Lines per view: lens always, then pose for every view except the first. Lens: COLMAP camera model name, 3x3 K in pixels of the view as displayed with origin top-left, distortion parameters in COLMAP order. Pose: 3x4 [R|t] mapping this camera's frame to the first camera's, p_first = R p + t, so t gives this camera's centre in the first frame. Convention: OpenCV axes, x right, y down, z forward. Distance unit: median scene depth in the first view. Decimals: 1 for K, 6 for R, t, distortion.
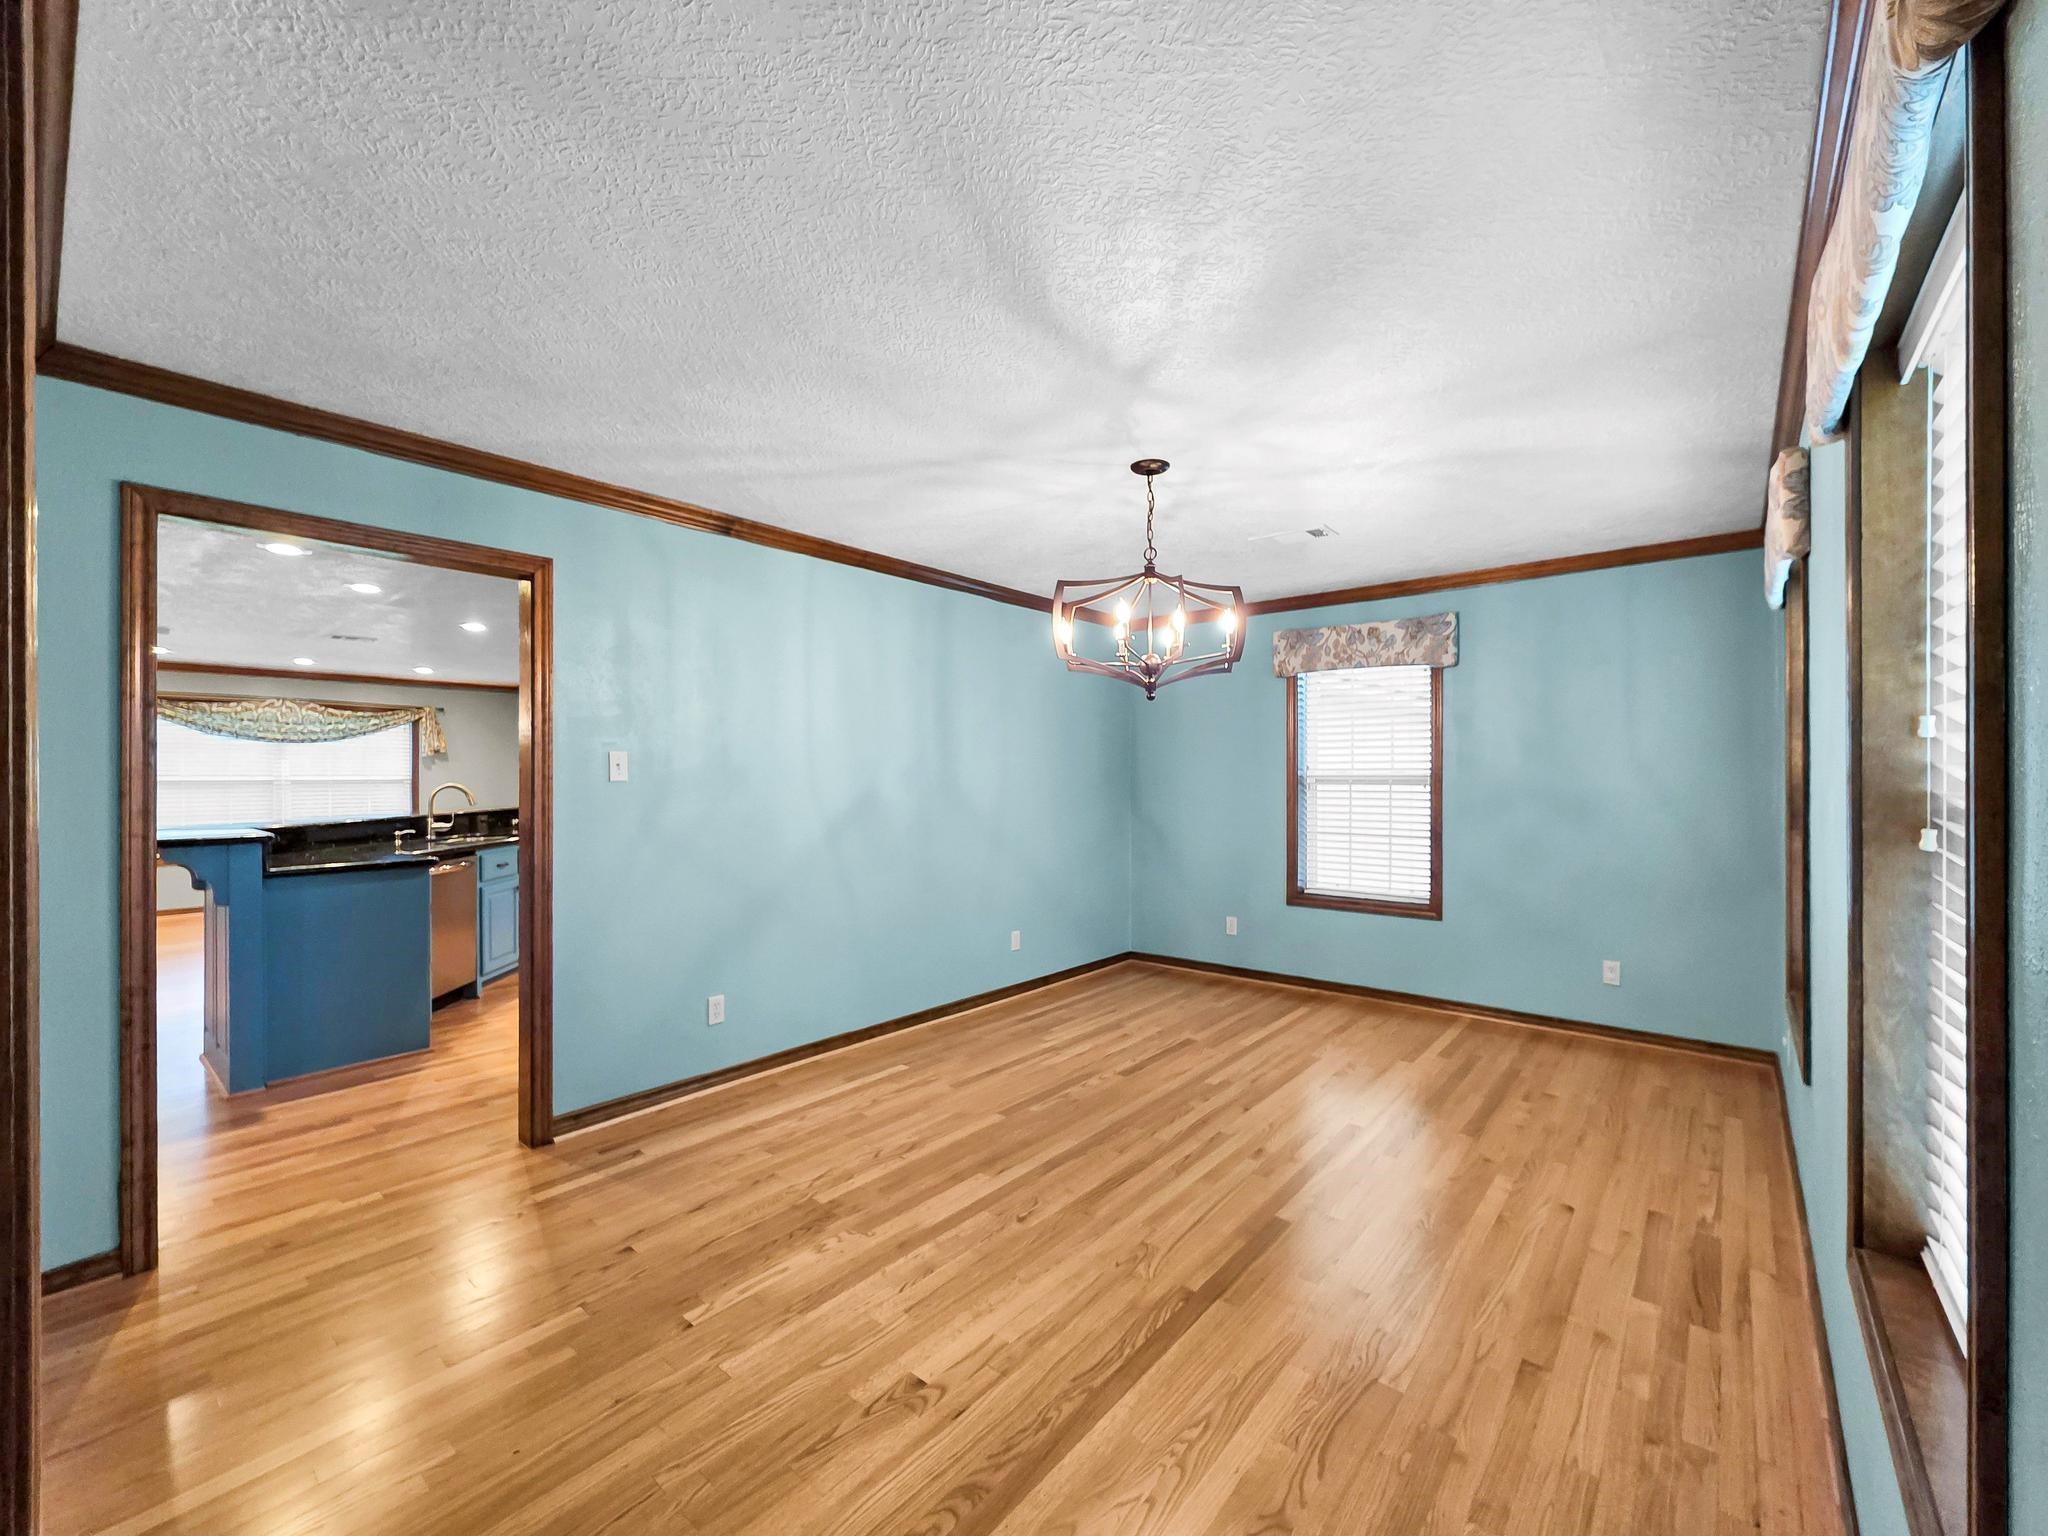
lens RADIAL K [[863.2, 0, 1019.8], [0, 863.2, 773.7], [0, 0, 1]] dist [-0.001389, 0.000019]
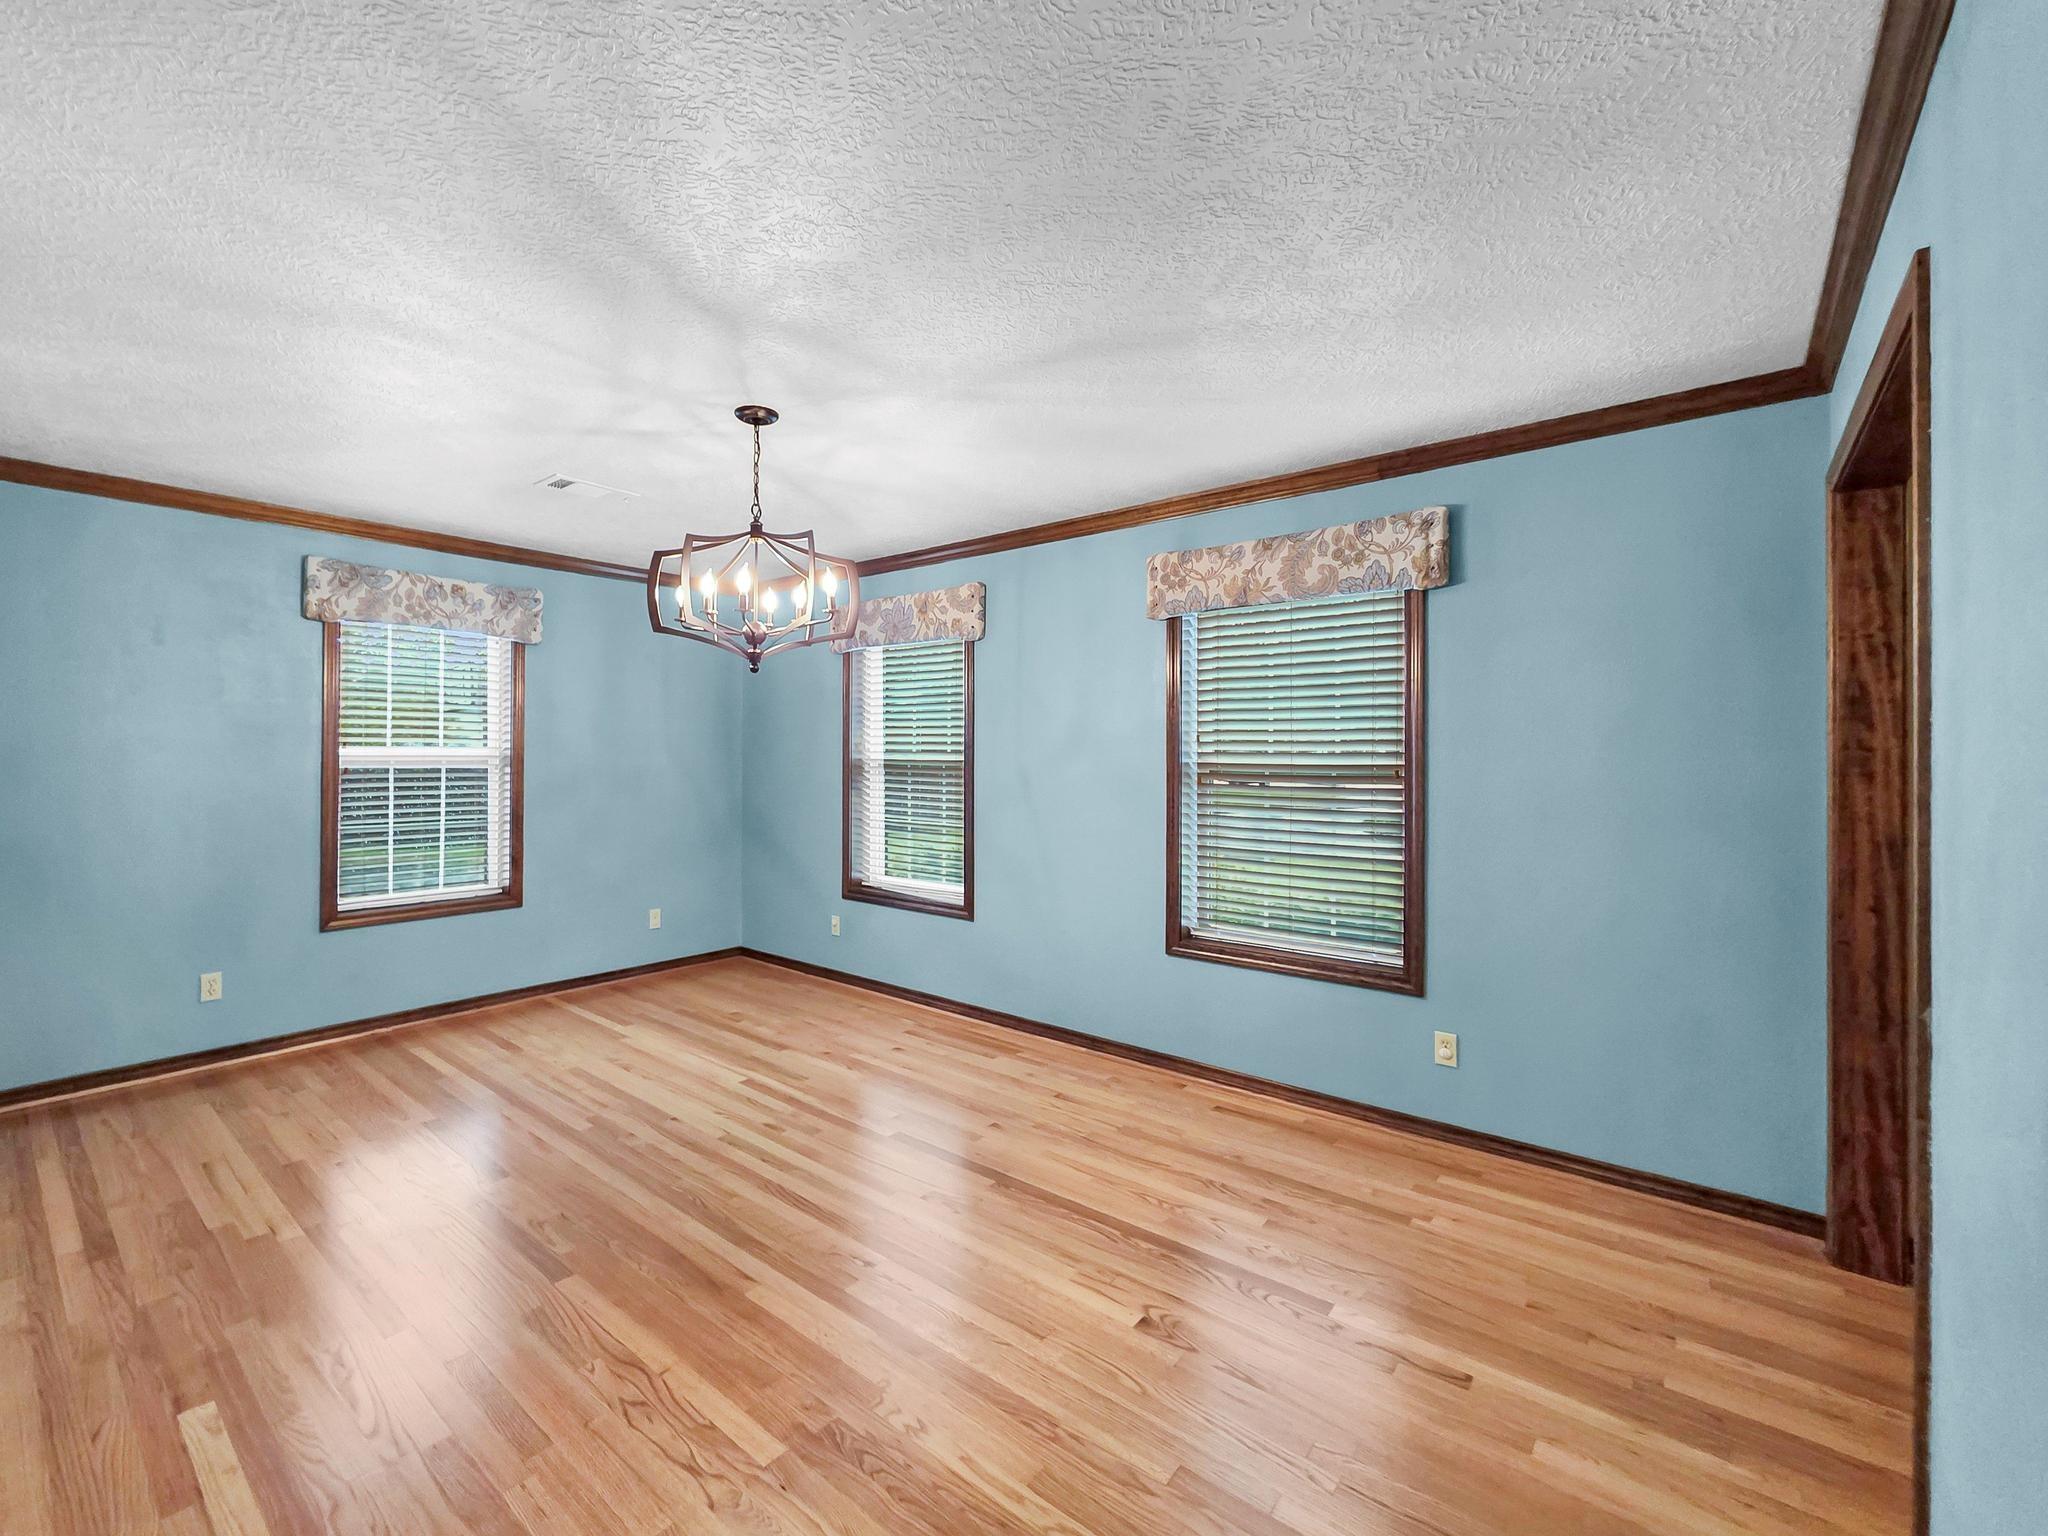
lens RADIAL K [[835.7, 0, 1021.9], [0, 835.7, 754.6], [0, 0, 1]] dist [0.000329, 0.000250]
pose [[-0.021626, 0.003250, 0.999761, -0.710786], [-0.003878, 0.999987, -0.003335, 0.002152], [-0.999759, -0.003949, -0.021613, 0.722766]]
